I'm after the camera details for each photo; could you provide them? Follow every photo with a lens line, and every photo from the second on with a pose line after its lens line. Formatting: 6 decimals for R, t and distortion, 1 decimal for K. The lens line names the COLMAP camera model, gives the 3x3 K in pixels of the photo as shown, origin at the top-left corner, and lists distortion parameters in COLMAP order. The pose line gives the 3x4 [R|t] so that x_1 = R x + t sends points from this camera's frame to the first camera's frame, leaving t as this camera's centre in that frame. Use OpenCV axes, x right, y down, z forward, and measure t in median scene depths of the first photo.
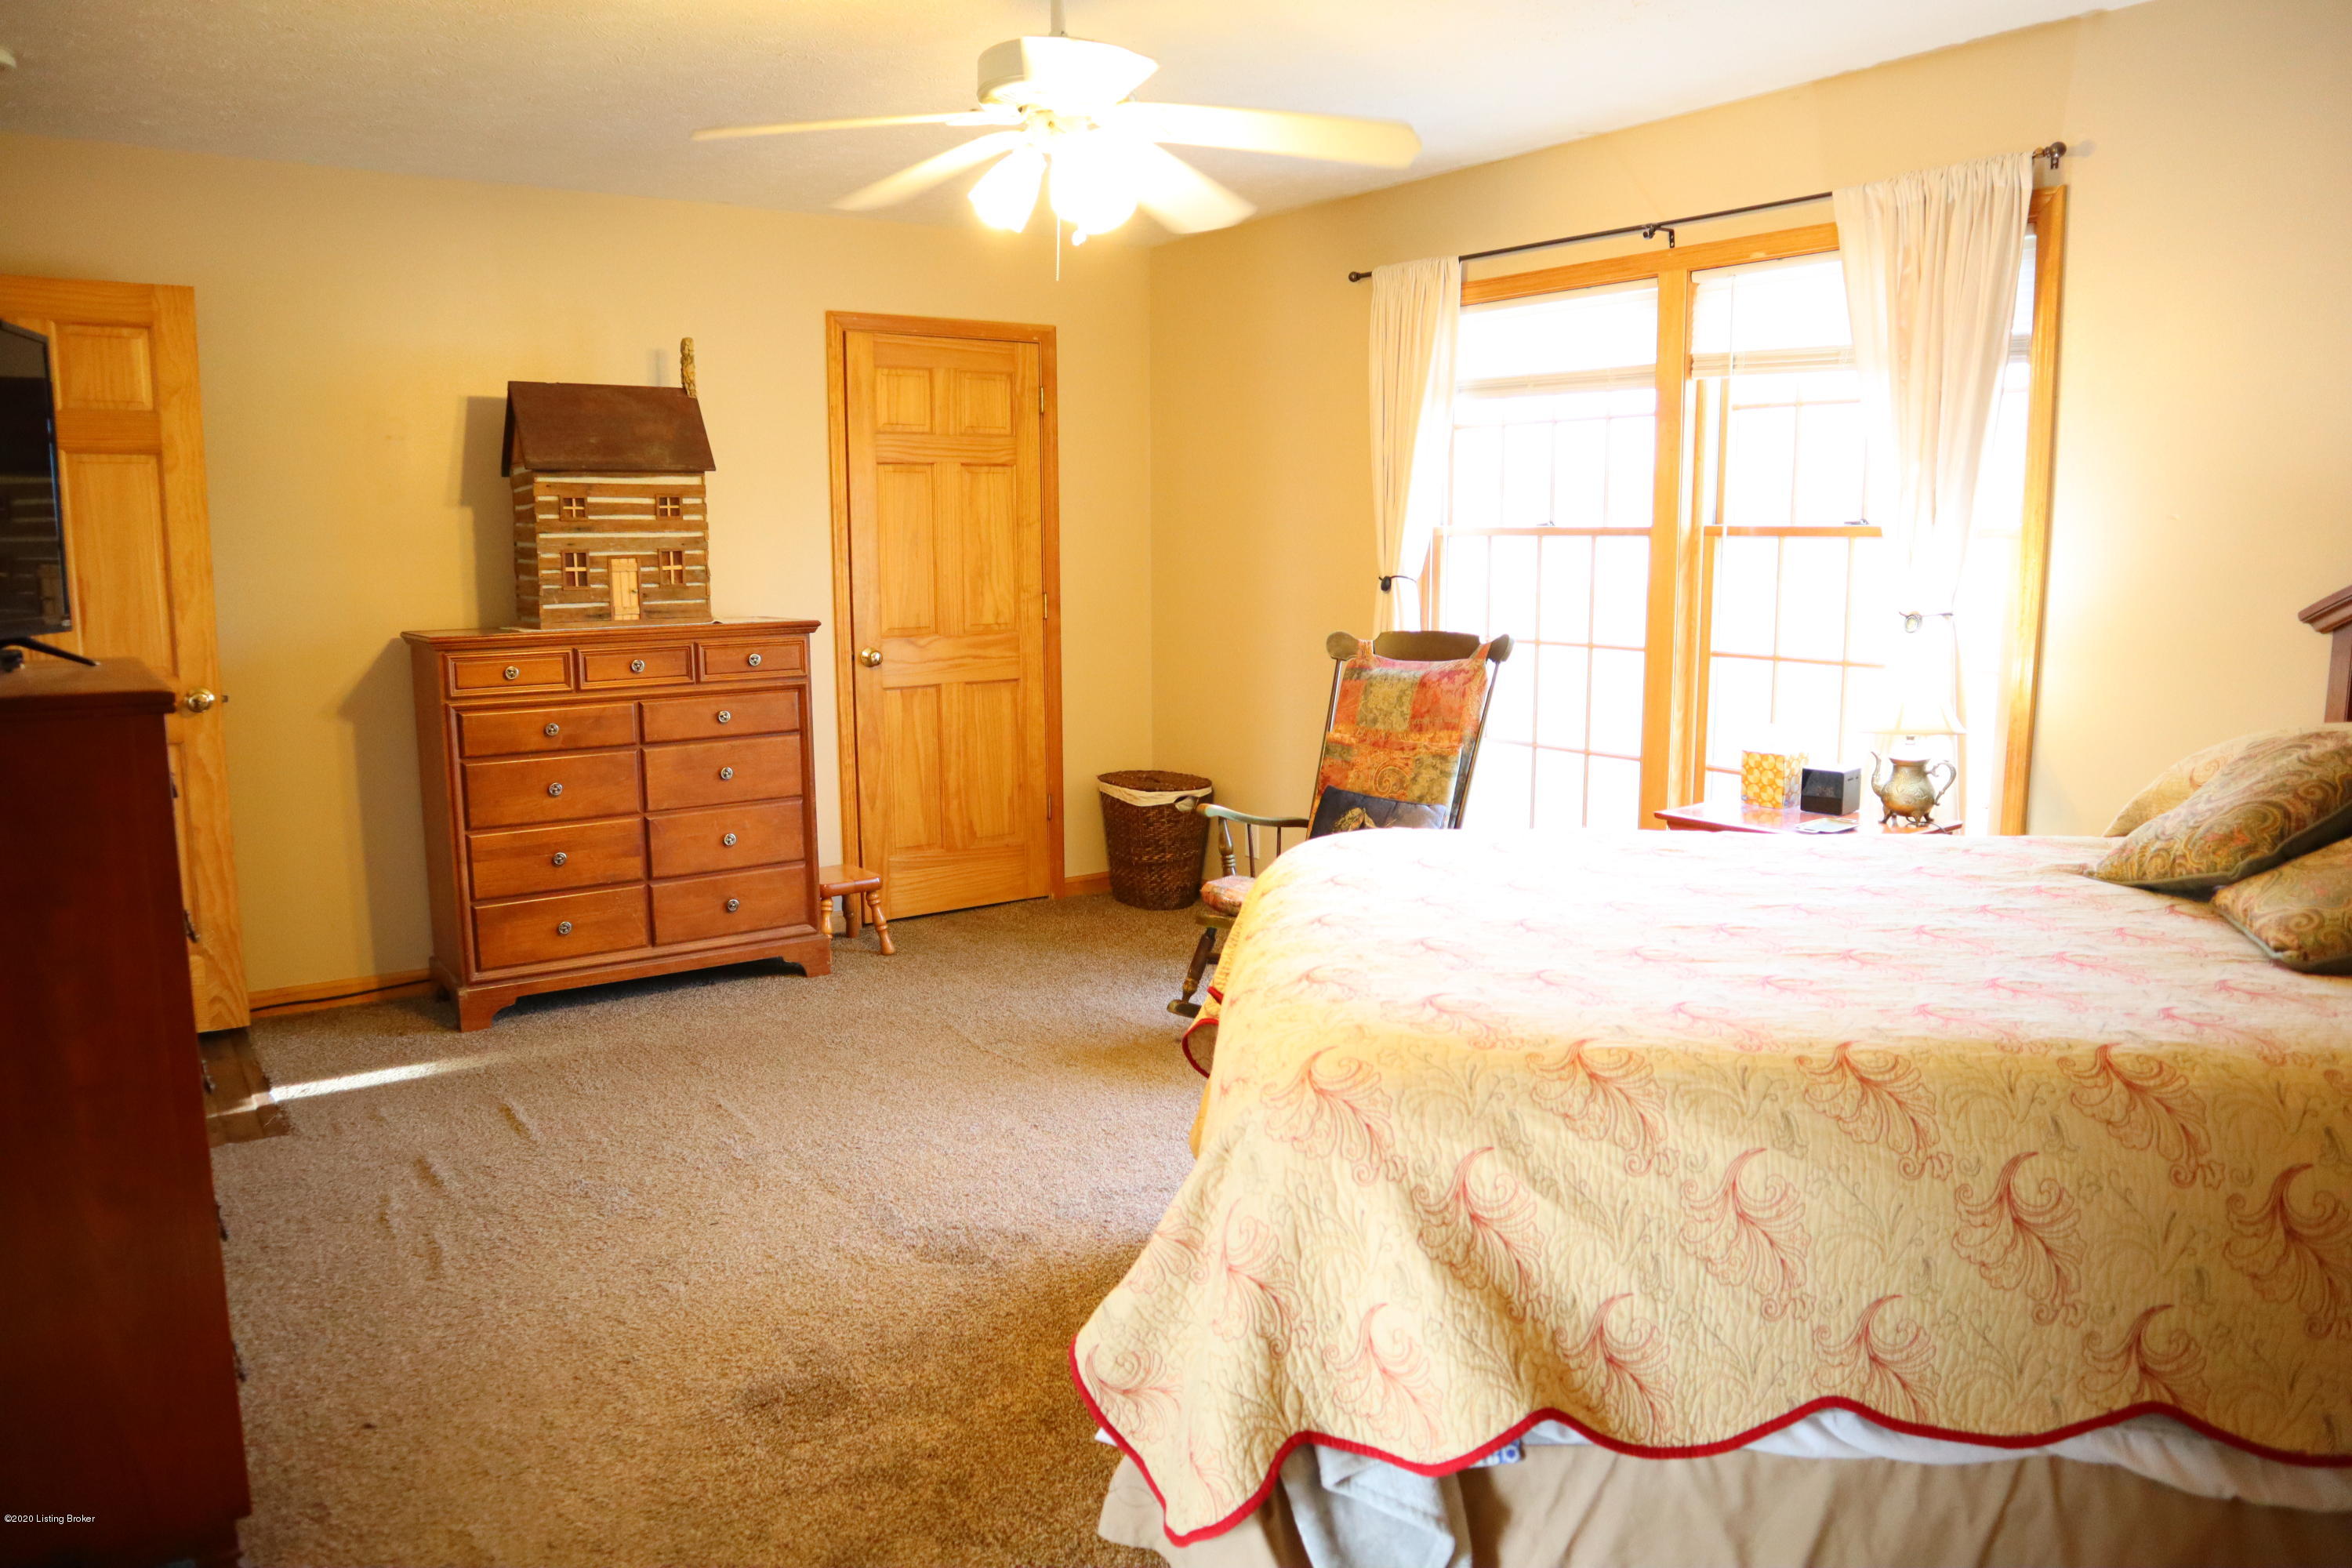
lens RADIAL K [[1622.3, 0, 1193.0], [0, 1622.3, 792.1], [0, 0, 1]] dist [-0.132653, 0.078891]
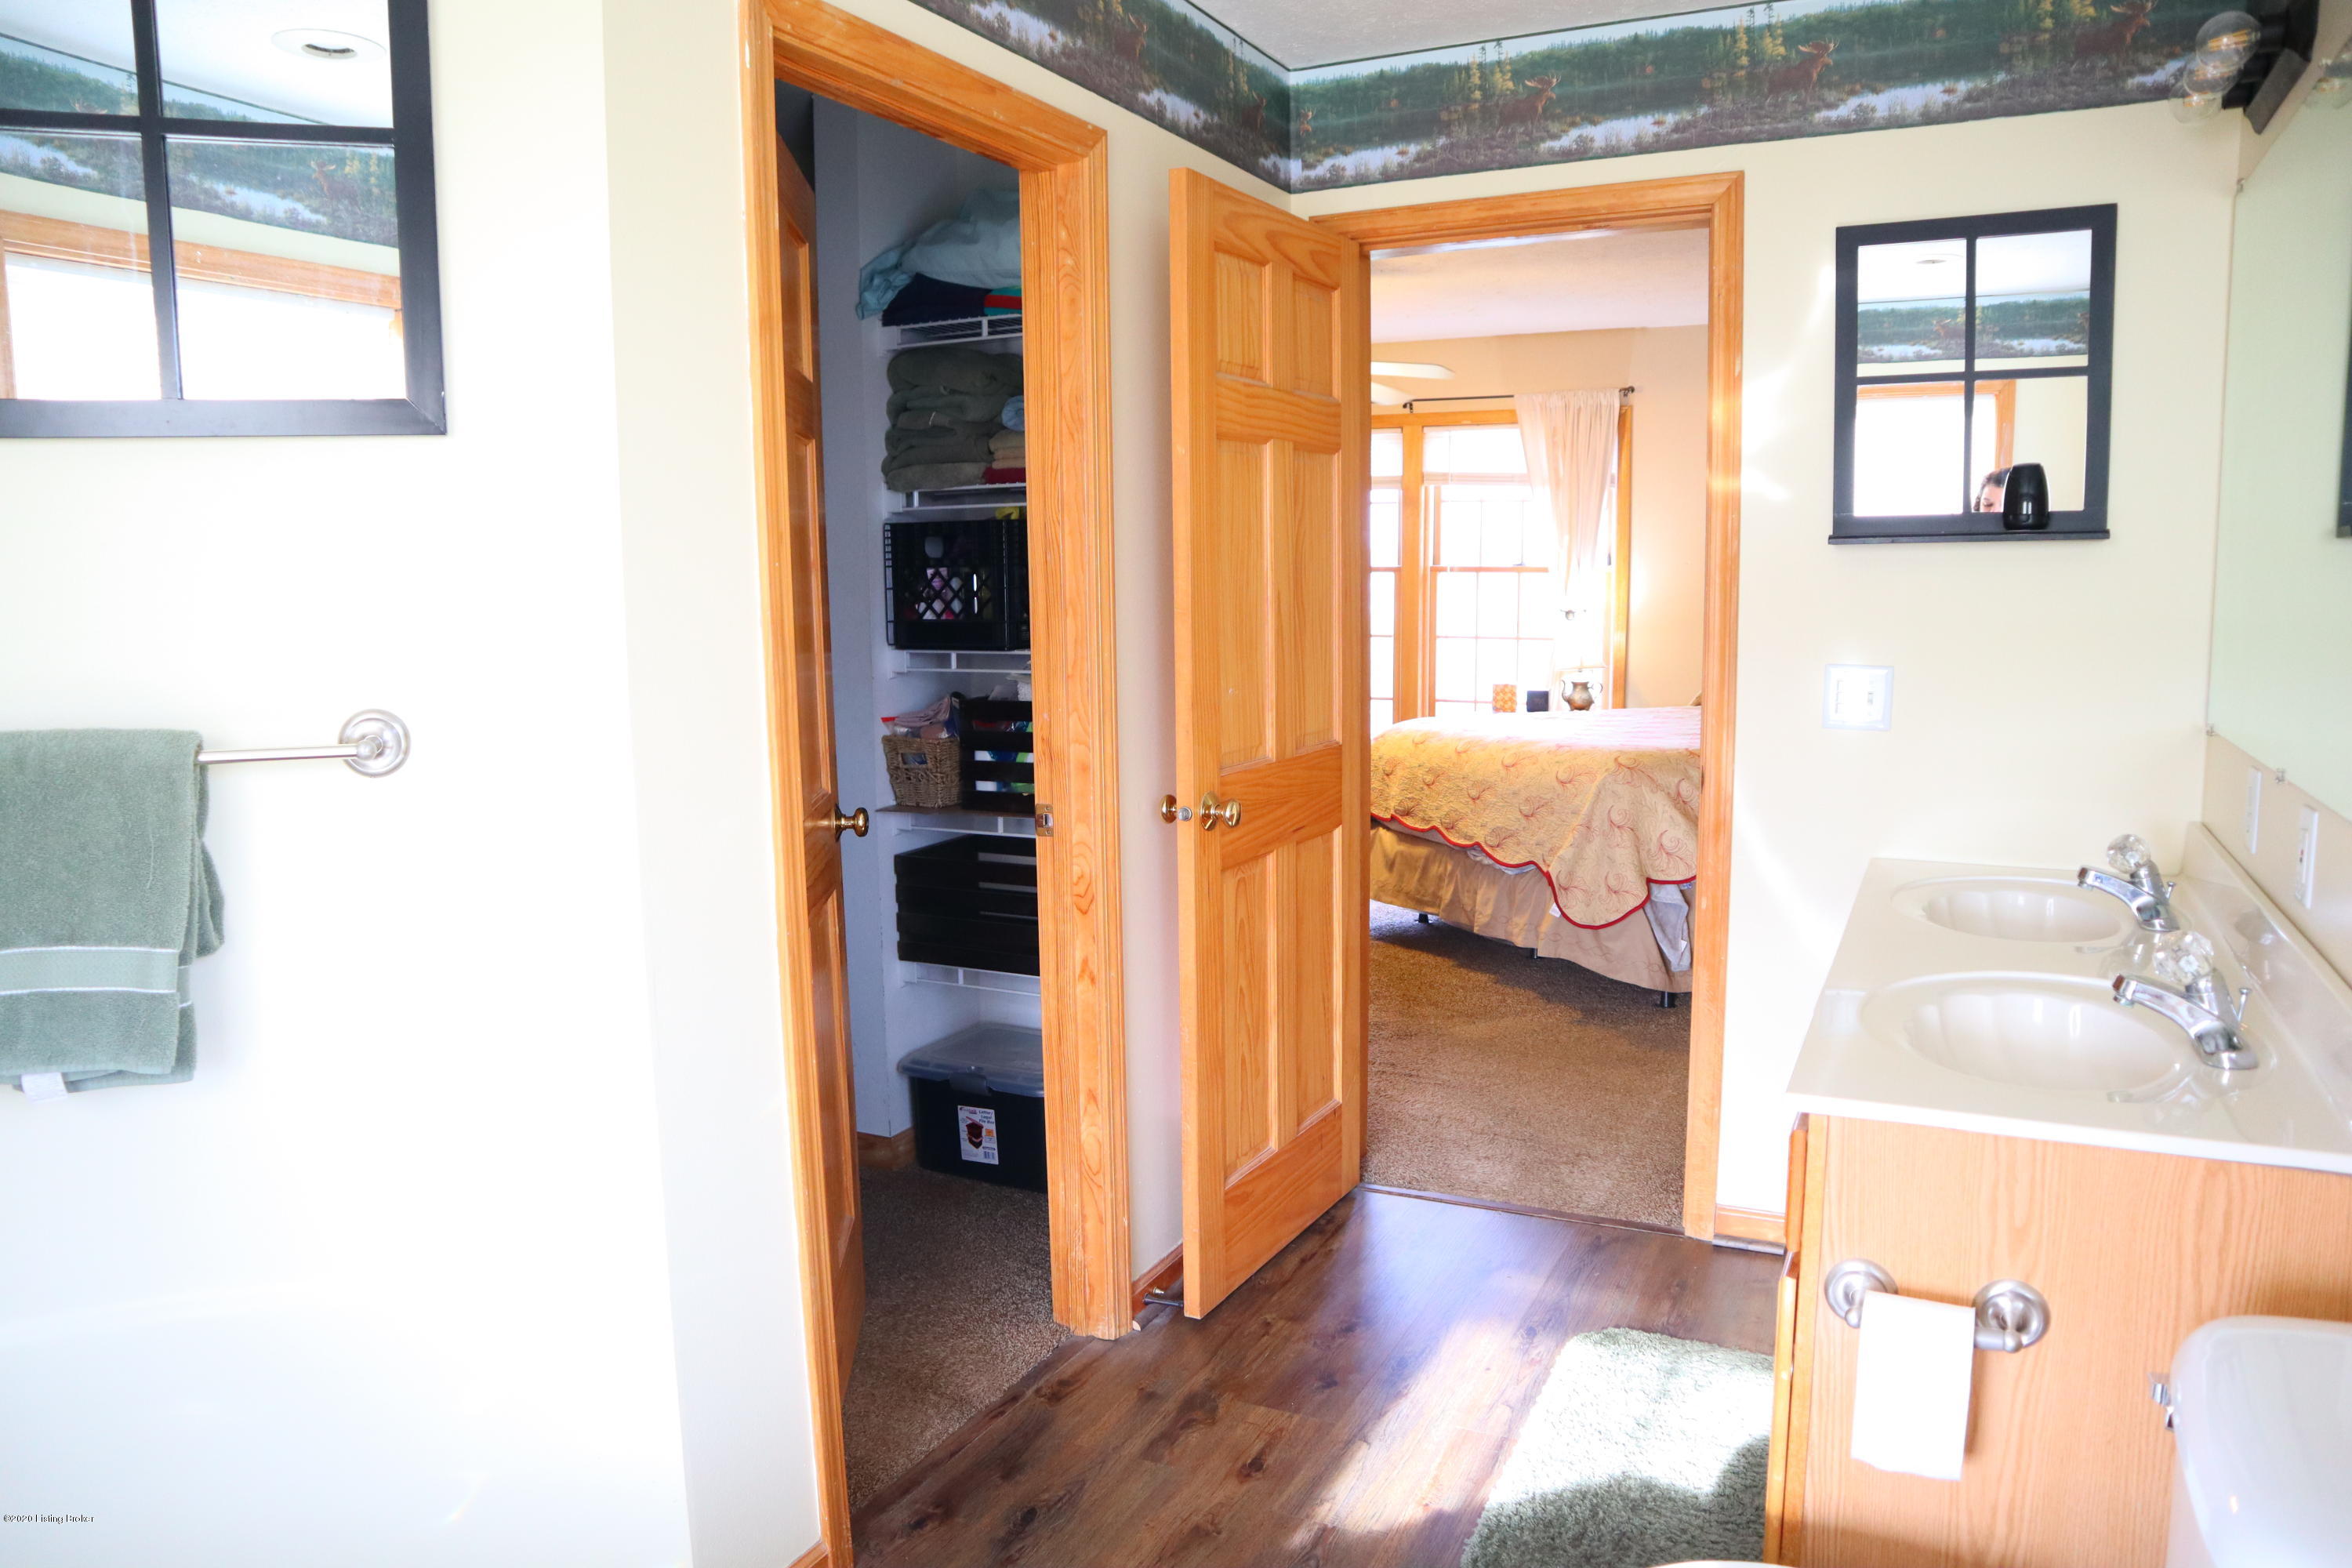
lens RADIAL K [[1622.3, 0, 1193.0], [0, 1622.3, 792.1], [0, 0, 1]] dist [-0.132653, 0.078891]
pose [[0.881916, -0.069327, 0.466282, -0.924763], [0.076375, 0.997072, 0.003792, 0.072023], [-0.465179, 0.032268, 0.884628, -0.571697]]
